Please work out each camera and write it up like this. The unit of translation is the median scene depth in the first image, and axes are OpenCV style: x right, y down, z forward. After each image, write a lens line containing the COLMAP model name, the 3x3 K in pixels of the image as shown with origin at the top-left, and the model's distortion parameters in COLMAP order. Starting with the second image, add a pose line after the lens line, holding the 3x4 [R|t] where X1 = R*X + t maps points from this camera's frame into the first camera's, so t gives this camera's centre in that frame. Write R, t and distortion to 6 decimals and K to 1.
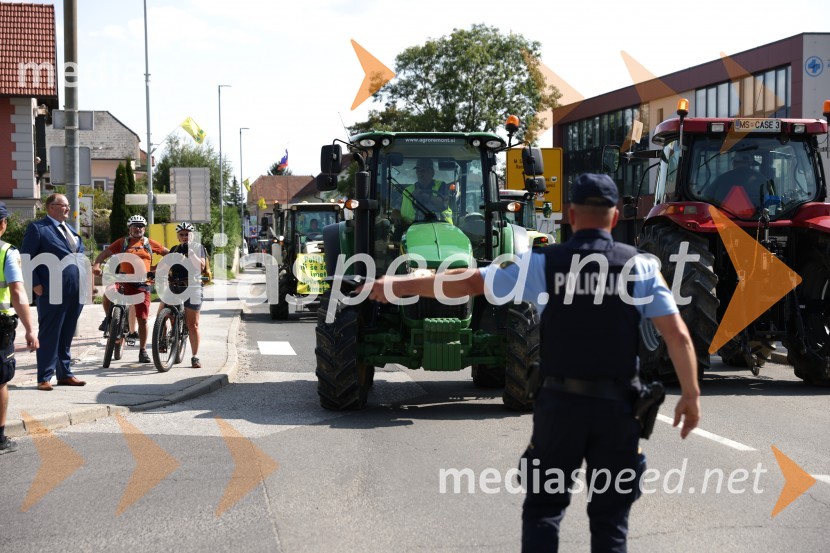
lens RADIAL K [[1259.1, 0, 415.0], [0, 1259.1, 276.5], [0, 0, 1]] dist [0.156494, 0.056191]
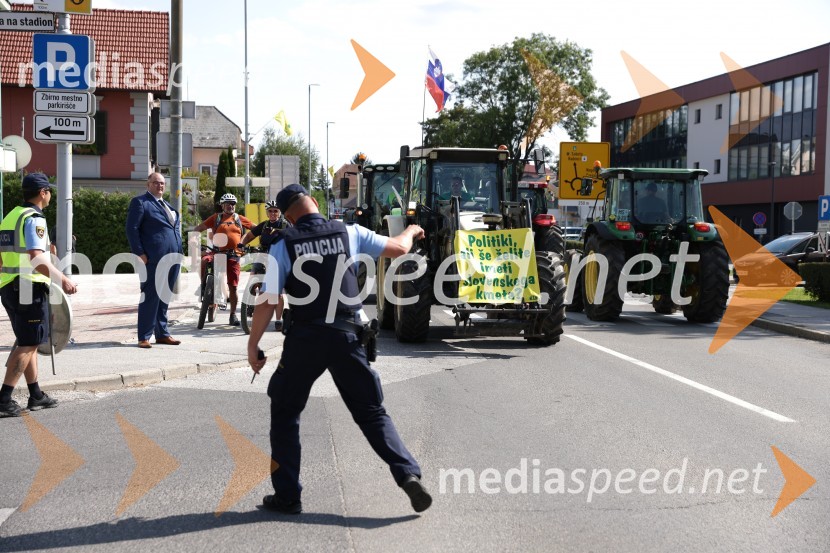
lens RADIAL K [[1259.1, 0, 415.0], [0, 1259.1, 276.5], [0, 0, 1]] dist [0.156494, 0.056191]
pose [[0.998555, 0.020780, -0.049553, 0.001289], [-0.019705, 0.999562, 0.022097, -0.003994], [0.049991, -0.021088, 0.998527, -0.140770]]
